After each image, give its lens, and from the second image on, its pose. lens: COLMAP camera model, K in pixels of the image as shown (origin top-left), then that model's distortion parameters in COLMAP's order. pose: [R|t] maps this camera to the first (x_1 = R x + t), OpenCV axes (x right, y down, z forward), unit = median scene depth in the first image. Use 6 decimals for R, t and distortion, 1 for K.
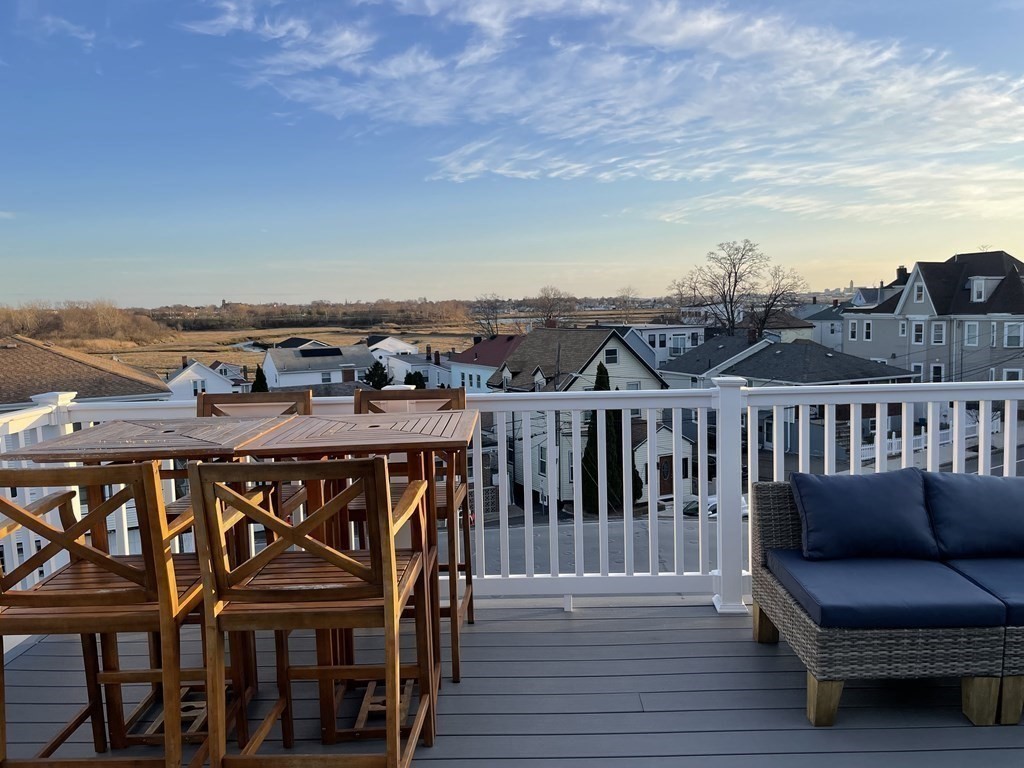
lens RADIAL K [[774.2, 0, 512.0], [0, 774.2, 384.0], [0, 0, 1]] dist [-0.003761, -0.002354]
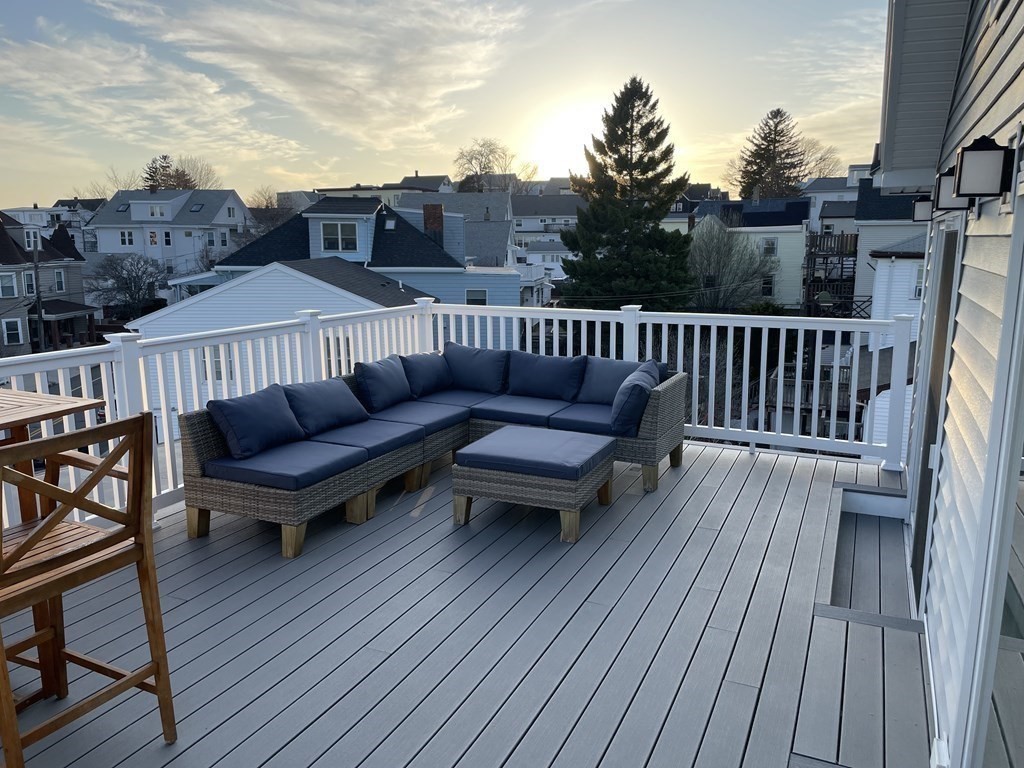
lens RADIAL K [[774.2, 0, 512.0], [0, 774.2, 384.0], [0, 0, 1]] dist [-0.003761, -0.002354]
pose [[0.419295, -0.139284, 0.897102, -0.709705], [0.086117, 0.989807, 0.113427, -0.019226], [-0.903756, 0.029696, 0.427016, -0.018223]]
